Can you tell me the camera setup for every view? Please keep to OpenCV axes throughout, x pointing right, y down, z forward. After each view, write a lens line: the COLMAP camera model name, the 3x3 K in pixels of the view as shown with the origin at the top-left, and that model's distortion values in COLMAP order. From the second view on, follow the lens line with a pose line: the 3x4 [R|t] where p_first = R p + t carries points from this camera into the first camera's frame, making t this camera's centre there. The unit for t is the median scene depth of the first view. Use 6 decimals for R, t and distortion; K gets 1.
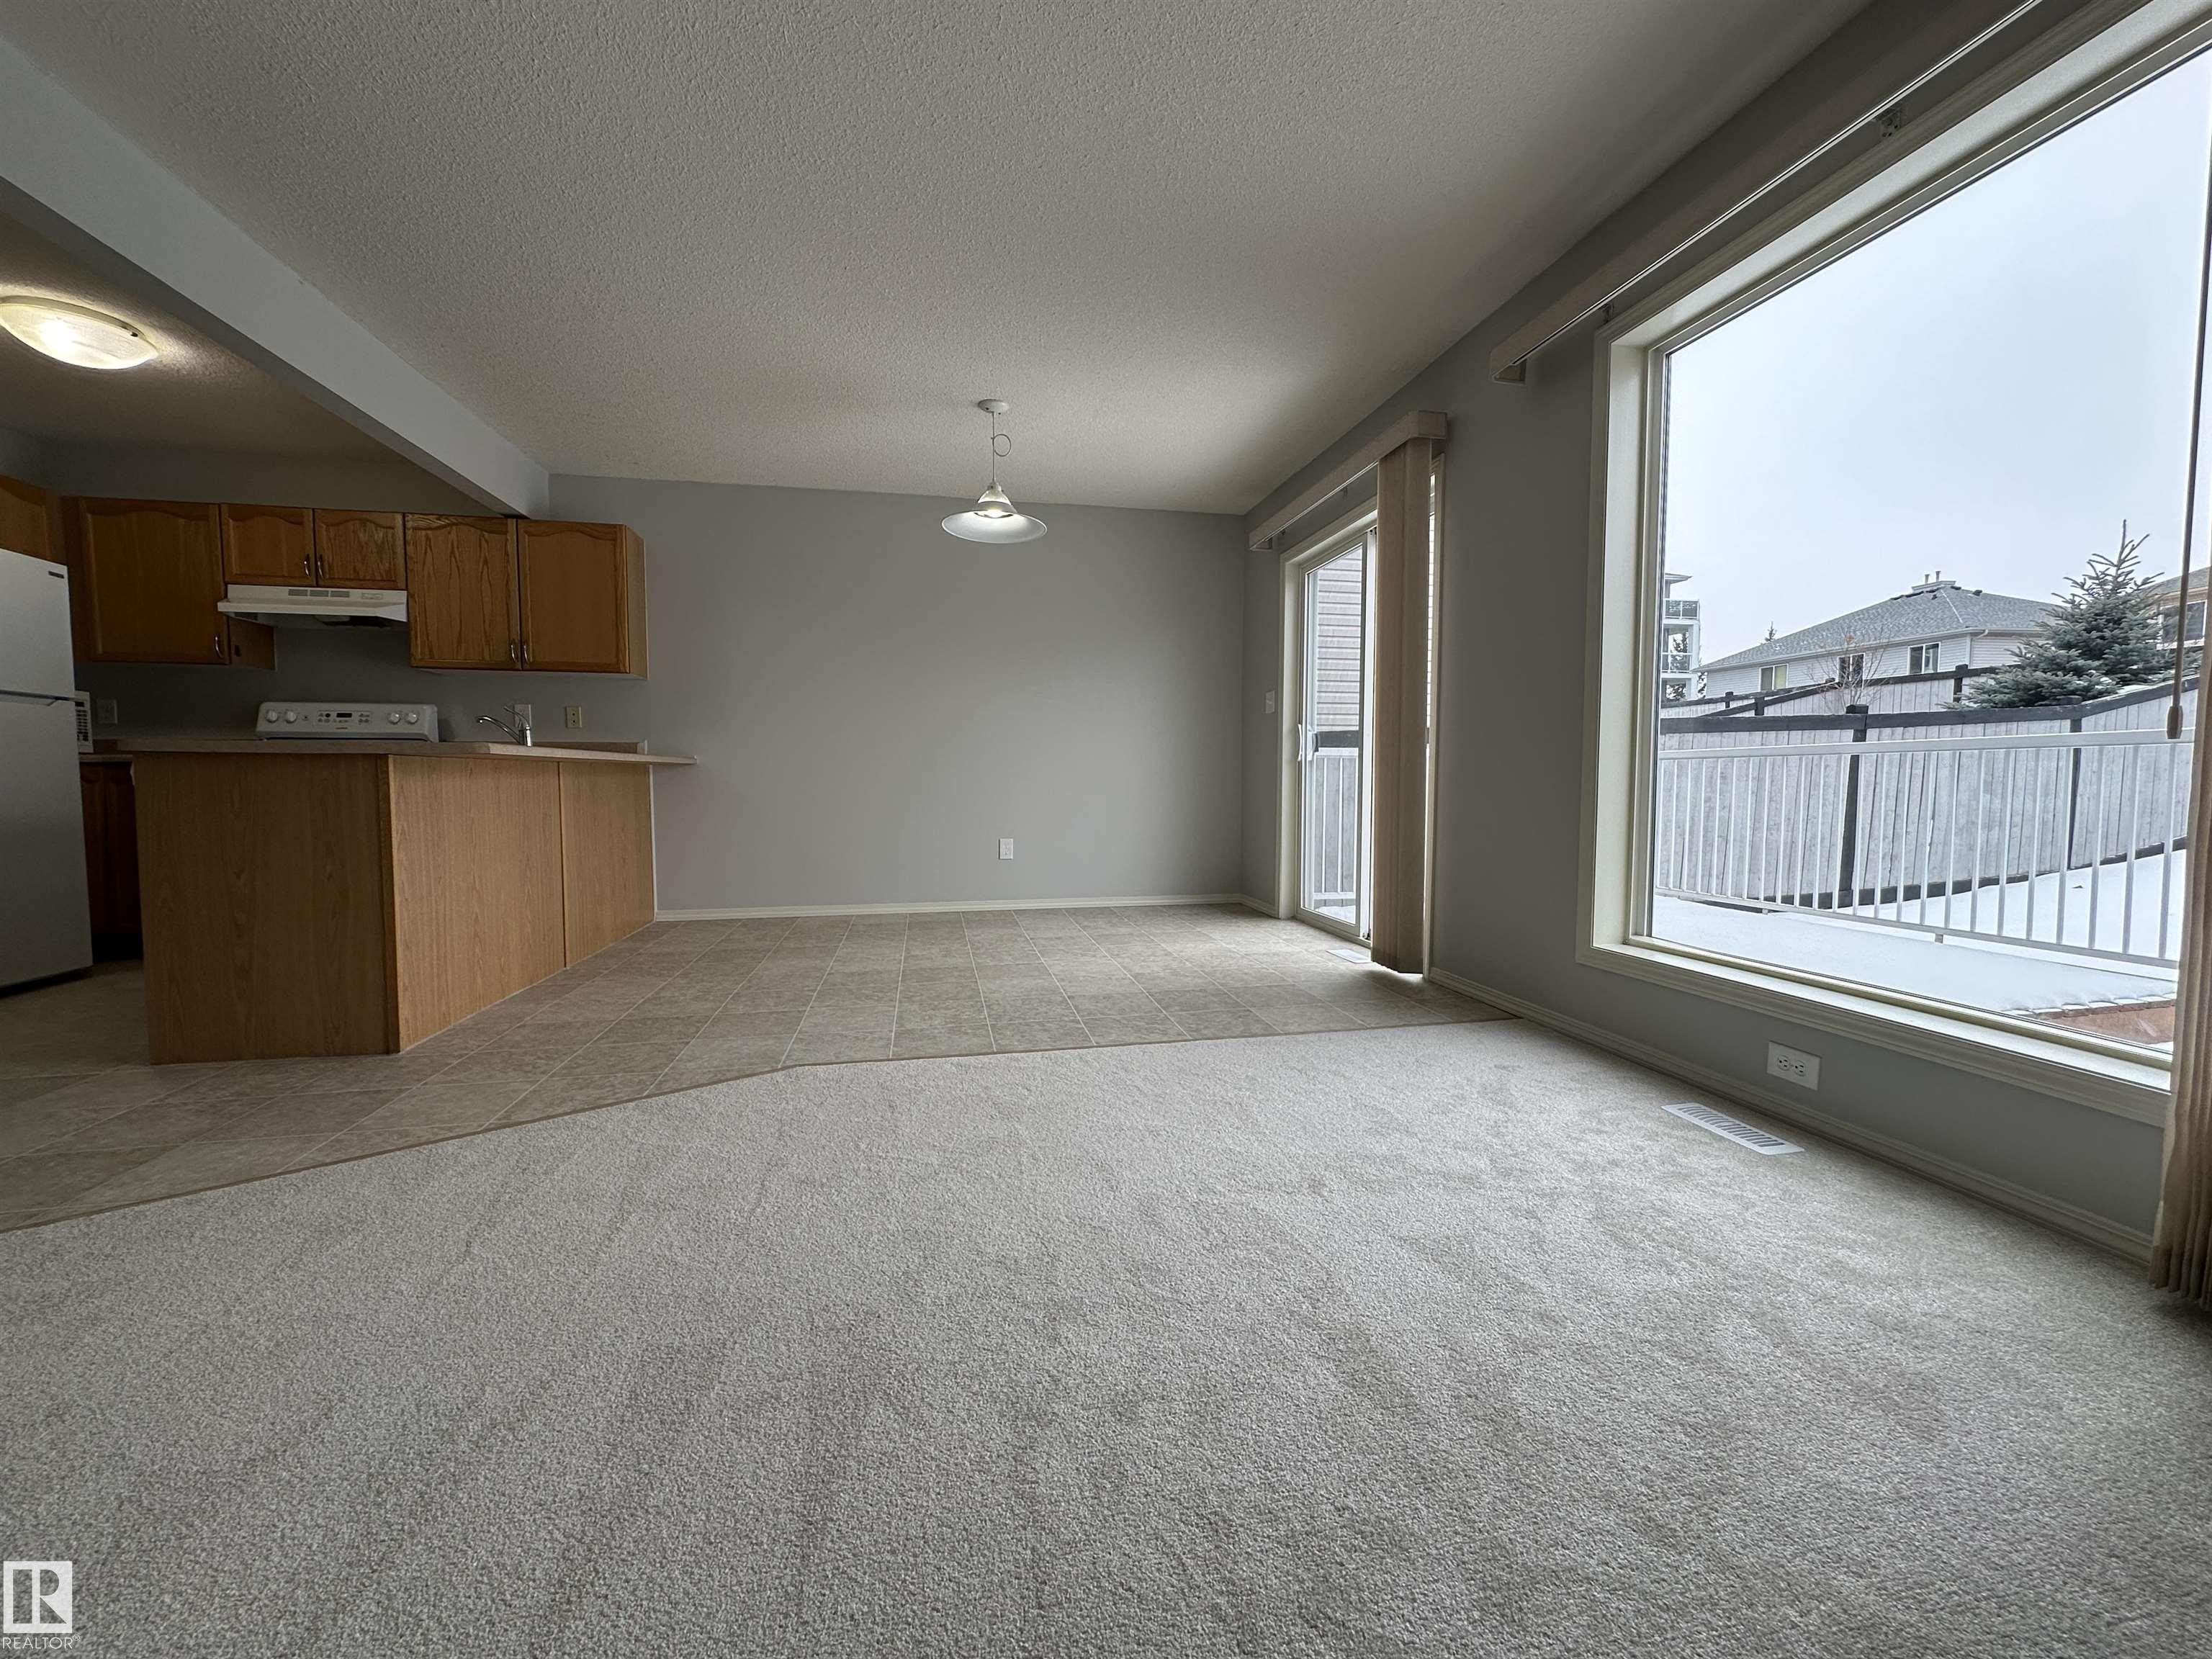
lens RADIAL K [[880.3, 0, 1106.0], [0, 880.3, 829.5], [0, 0, 1]] dist [-0.009737, 0.000332]
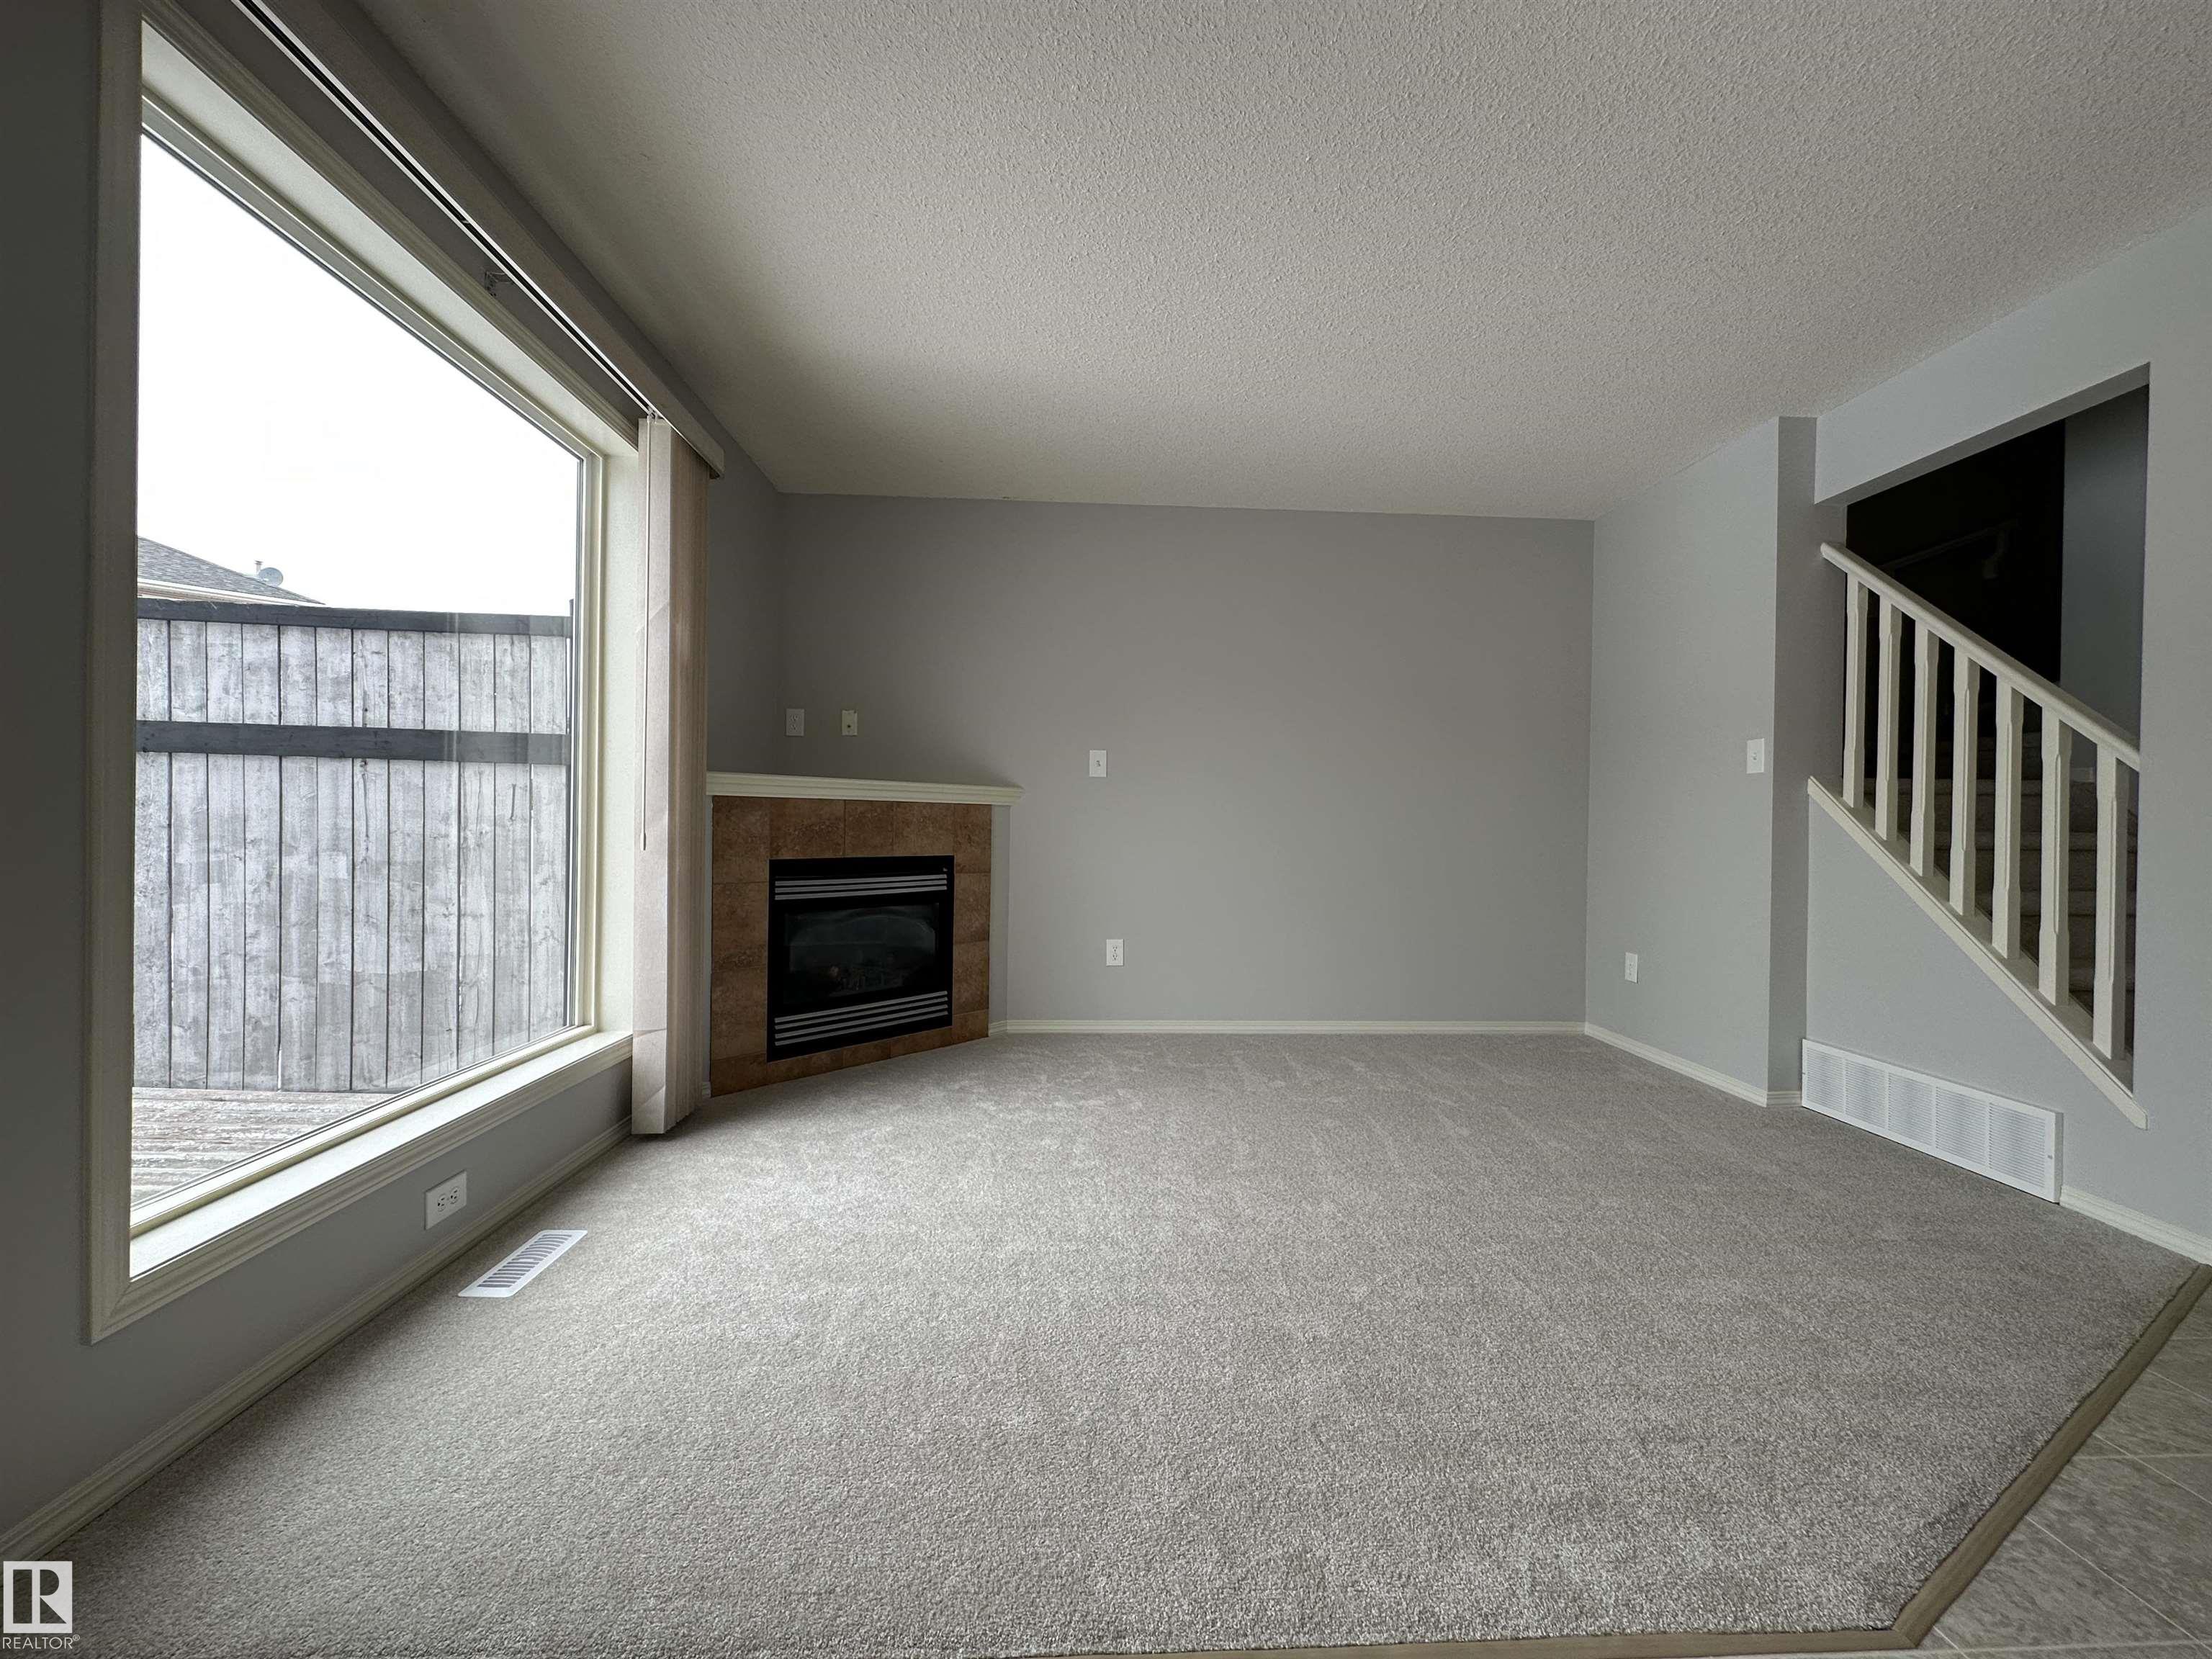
lens RADIAL K [[880.3, 0, 1106.0], [0, 880.3, 829.5], [0, 0, 1]] dist [-0.009737, 0.000332]
pose [[-0.988604, -0.011125, 0.150129, -0.035245], [-0.002263, 0.998251, 0.059070, -0.166568], [-0.150524, 0.058057, -0.986900, 1.694855]]
